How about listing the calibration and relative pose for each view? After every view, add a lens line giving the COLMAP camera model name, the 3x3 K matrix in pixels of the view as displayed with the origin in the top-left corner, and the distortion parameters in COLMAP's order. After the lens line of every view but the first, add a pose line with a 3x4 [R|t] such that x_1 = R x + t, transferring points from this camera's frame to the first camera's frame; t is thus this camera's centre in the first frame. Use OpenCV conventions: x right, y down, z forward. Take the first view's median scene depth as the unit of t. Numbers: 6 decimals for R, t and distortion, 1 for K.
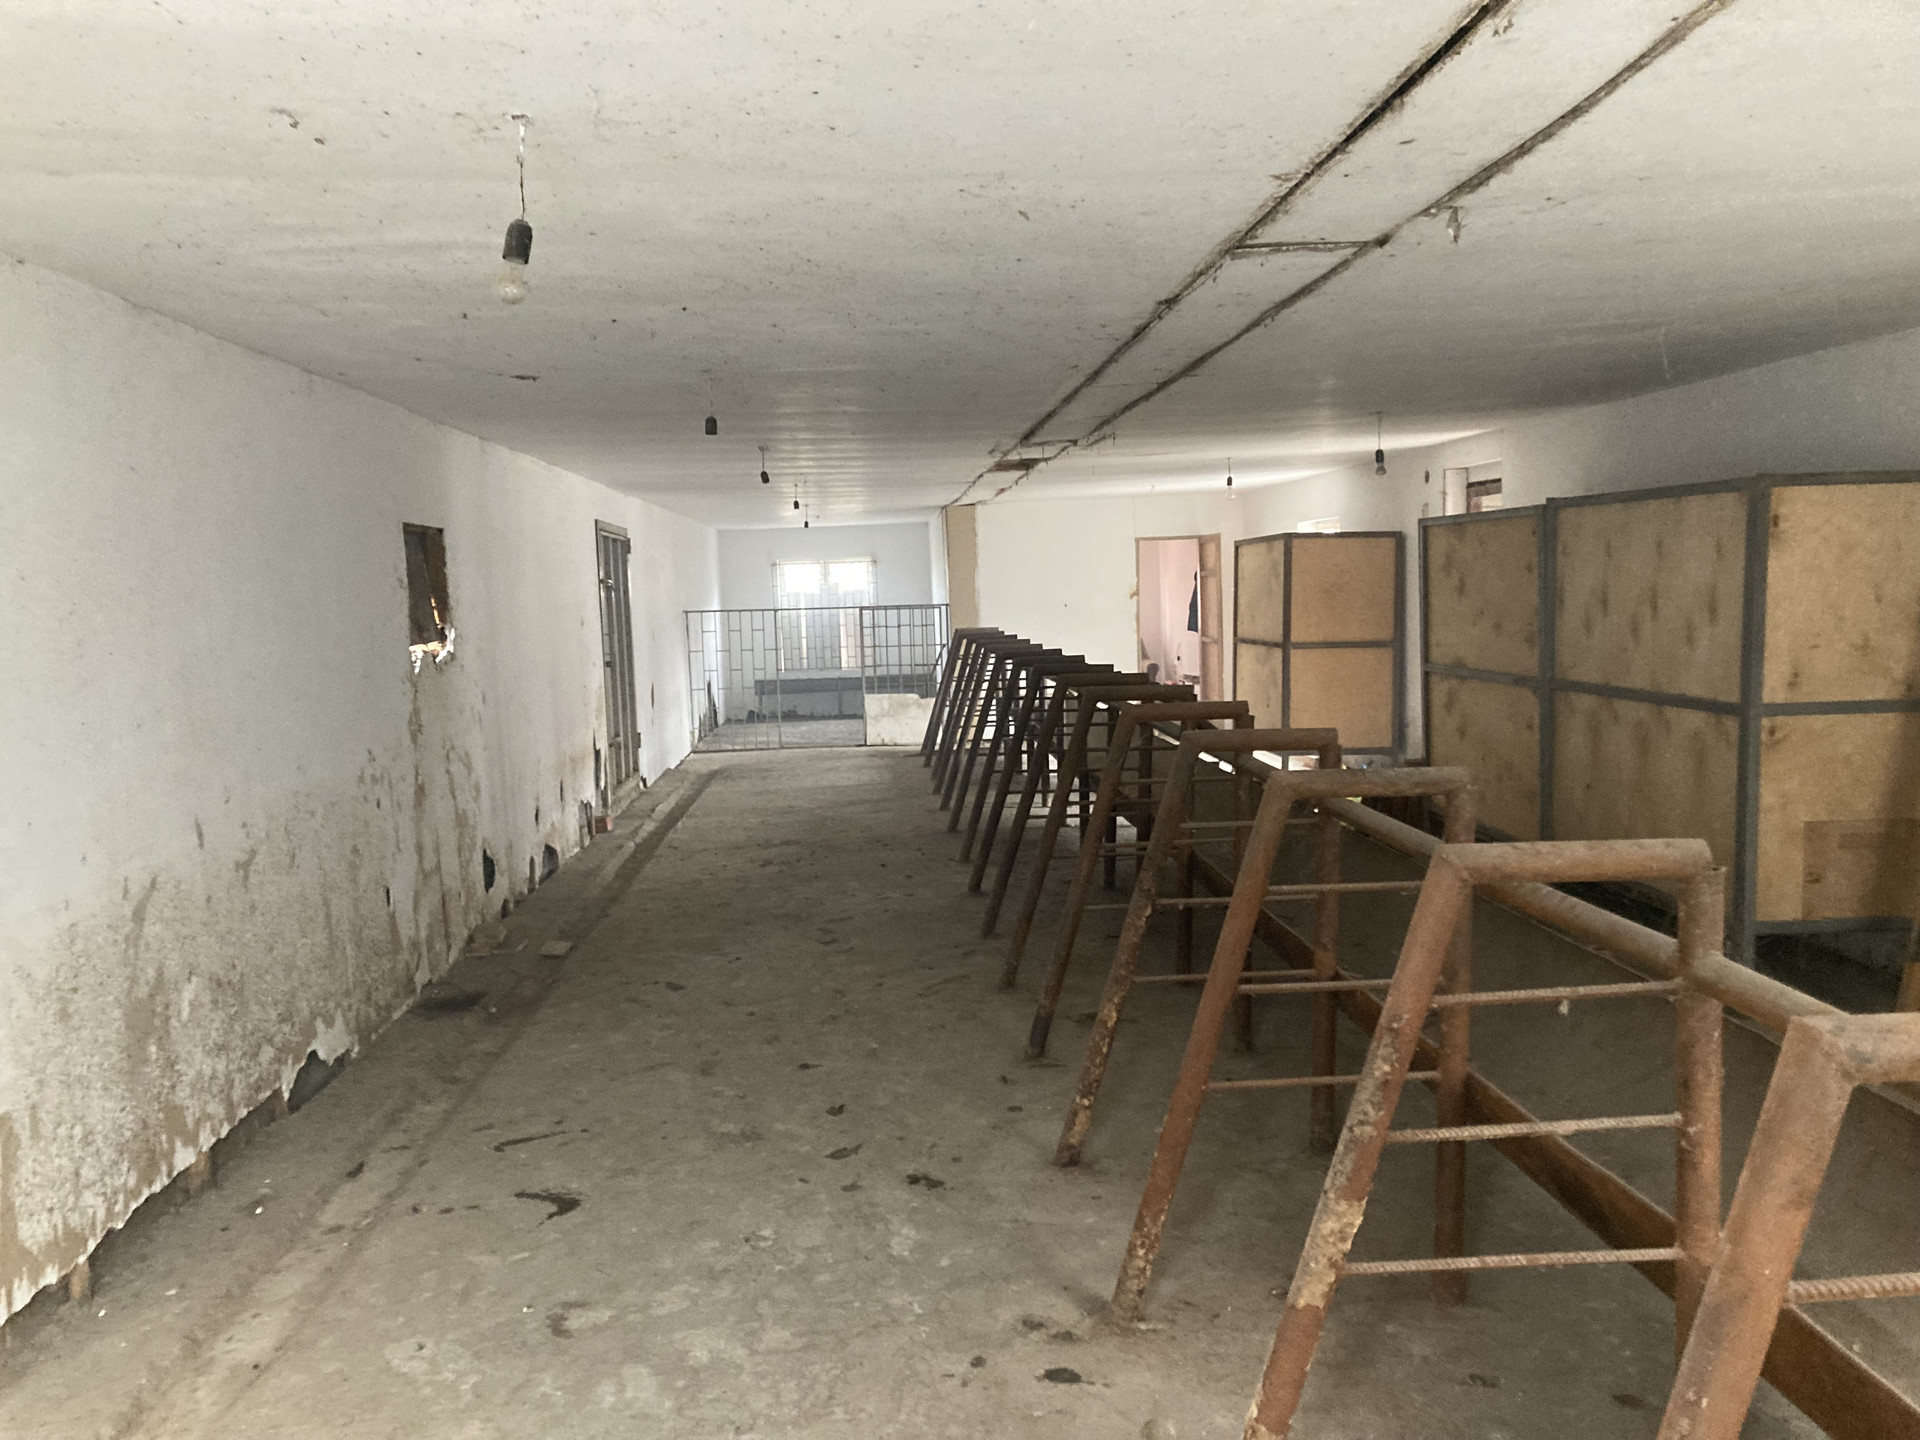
lens RADIAL K [[1525.1, 0, 960.0], [0, 1525.1, 720.0], [0, 0, 1]] dist [0.013543, -0.053231]
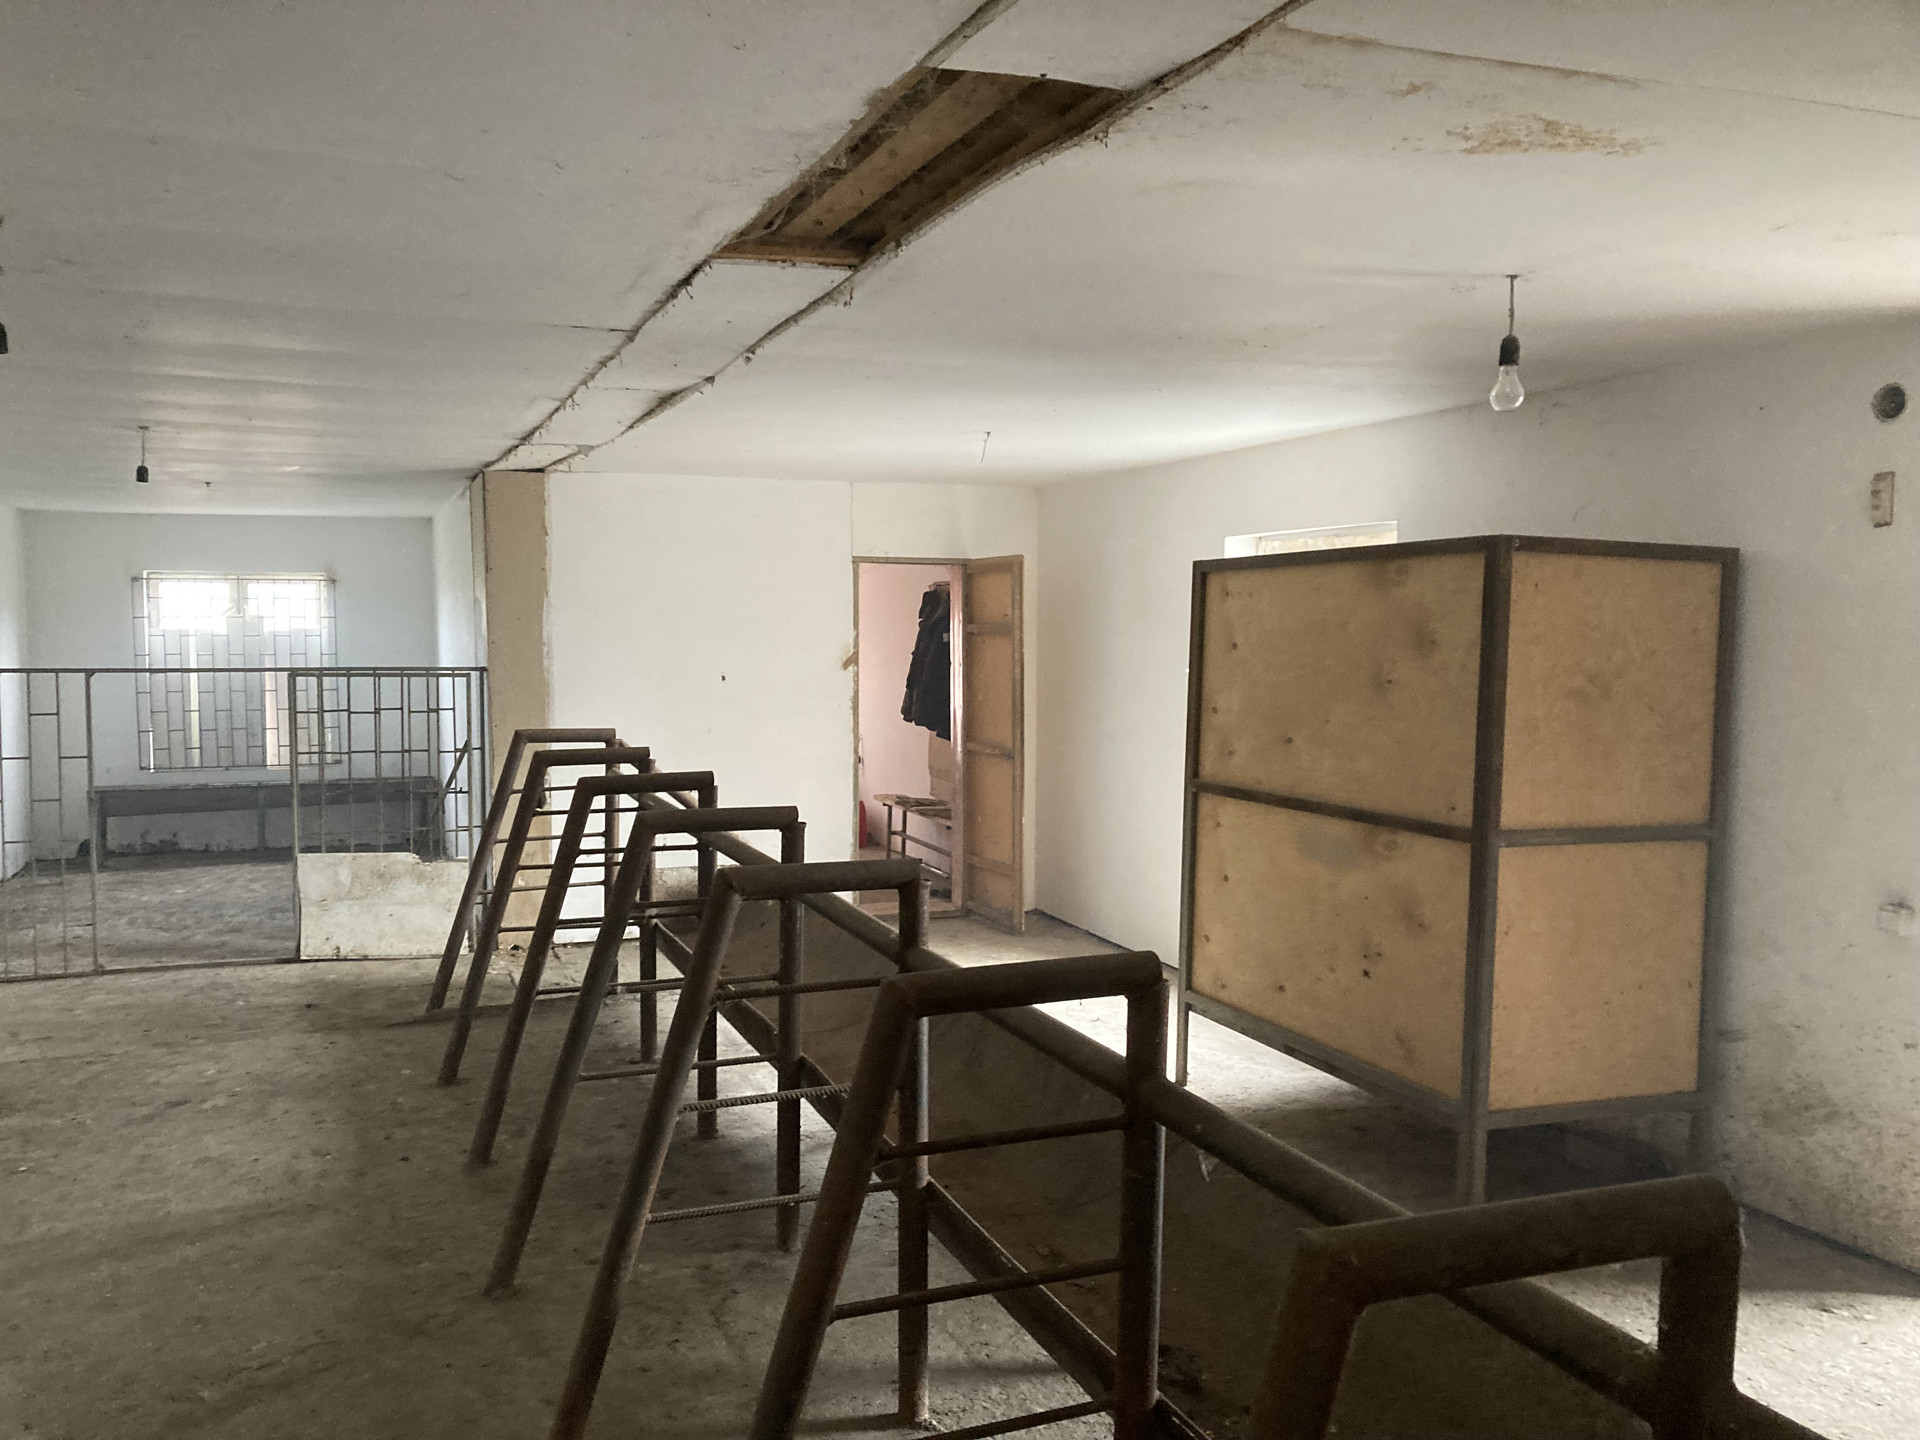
lens RADIAL K [[1525.1, 0, 960.0], [0, 1525.1, 720.0], [0, 0, 1]] dist [0.013543, -0.053231]
pose [[0.946472, 0.018166, 0.322274, -0.020918], [-0.008600, 0.999480, -0.031082, -0.045138], [-0.322671, 0.026647, 0.946136, 0.479418]]
